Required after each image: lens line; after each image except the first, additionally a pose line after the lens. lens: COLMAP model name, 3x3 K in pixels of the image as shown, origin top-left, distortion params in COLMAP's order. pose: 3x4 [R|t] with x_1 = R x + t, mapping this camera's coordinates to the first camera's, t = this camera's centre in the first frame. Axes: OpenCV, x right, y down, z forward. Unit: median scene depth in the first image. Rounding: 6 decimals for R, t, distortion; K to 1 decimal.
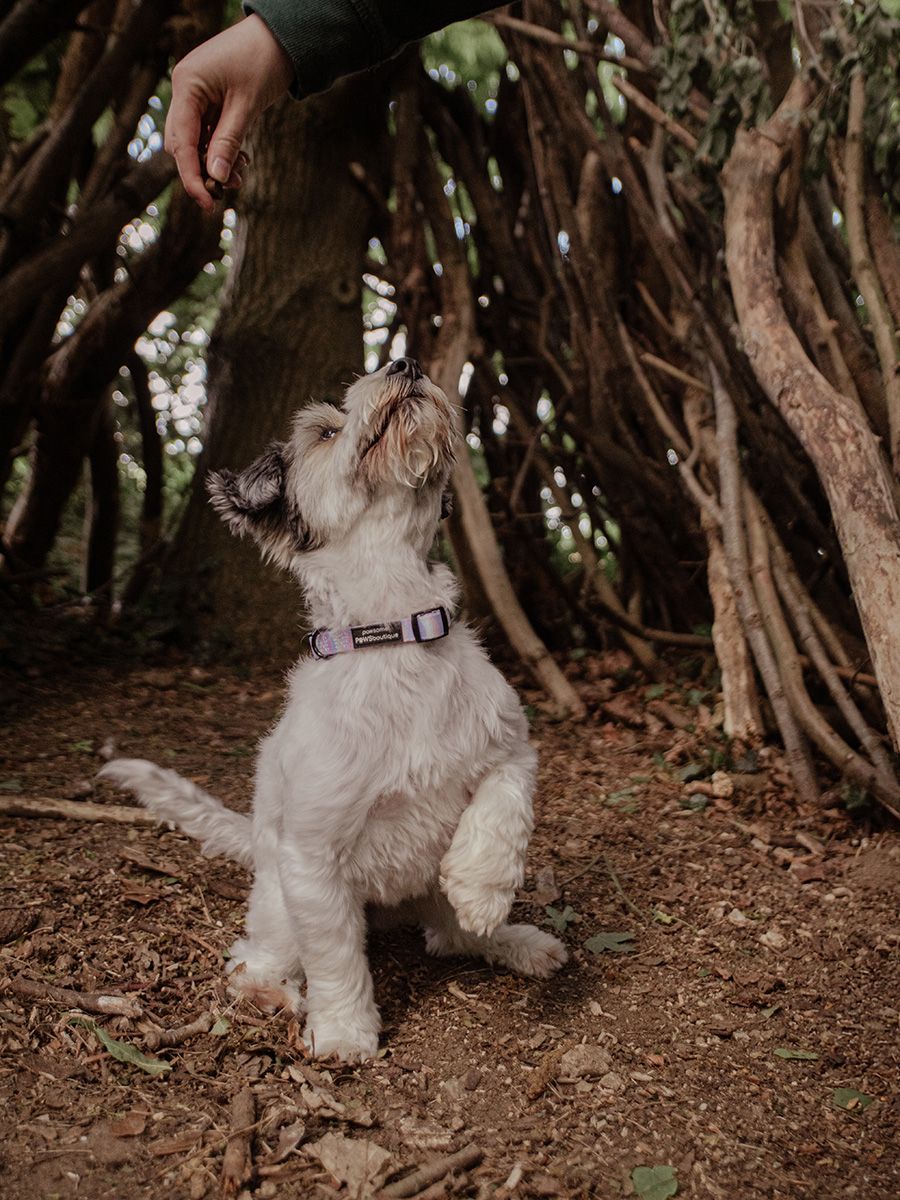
lens RADIAL K [[1216.0, 0, 450.0], [0, 1216.0, 600.0], [0, 0, 1]] dist [-0.013163, -0.004421]
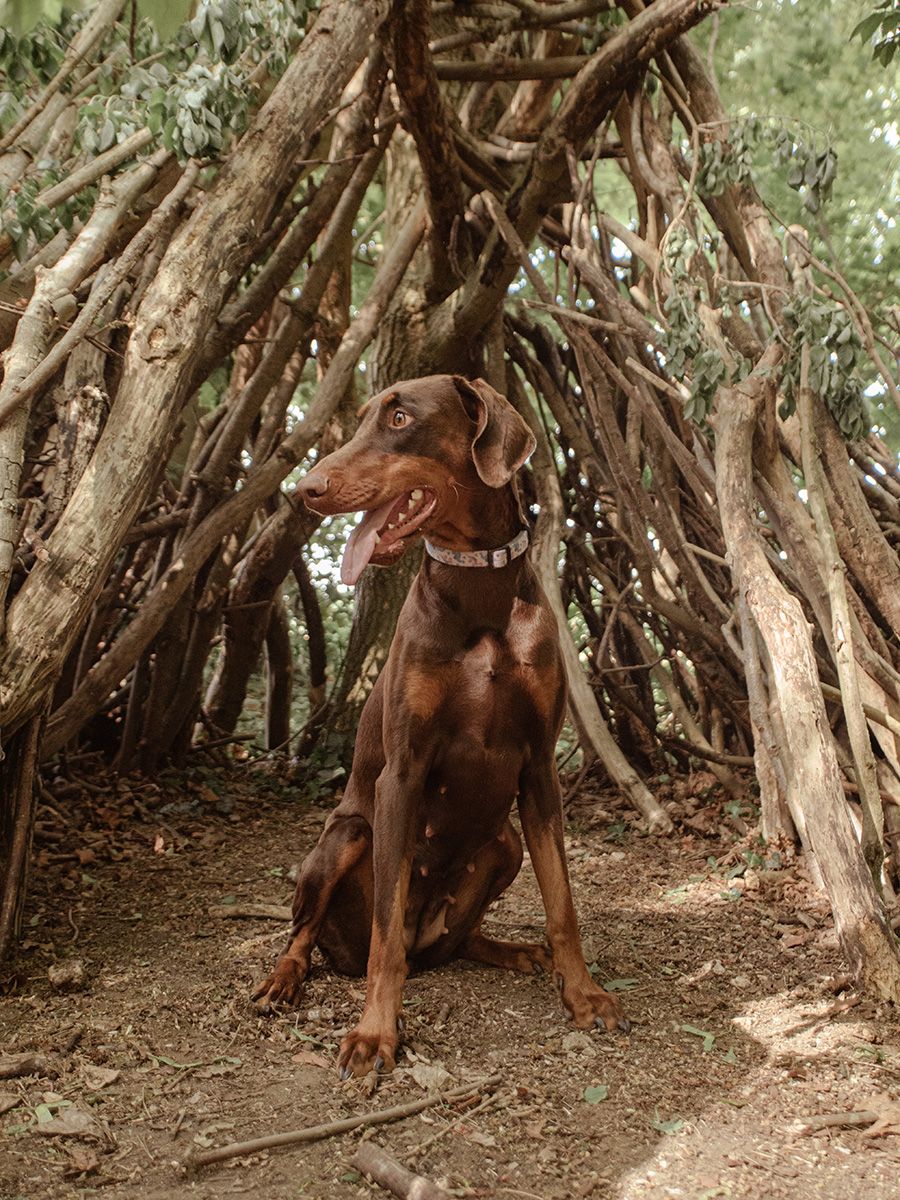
lens RADIAL K [[1216.0, 0, 450.0], [0, 1216.0, 600.0], [0, 0, 1]] dist [-0.013163, -0.004421]
pose [[0.988431, -0.074572, -0.132070, 0.089767], [0.061524, 0.993056, -0.100268, -0.032547], [0.138630, 0.090982, 0.986156, -0.326971]]
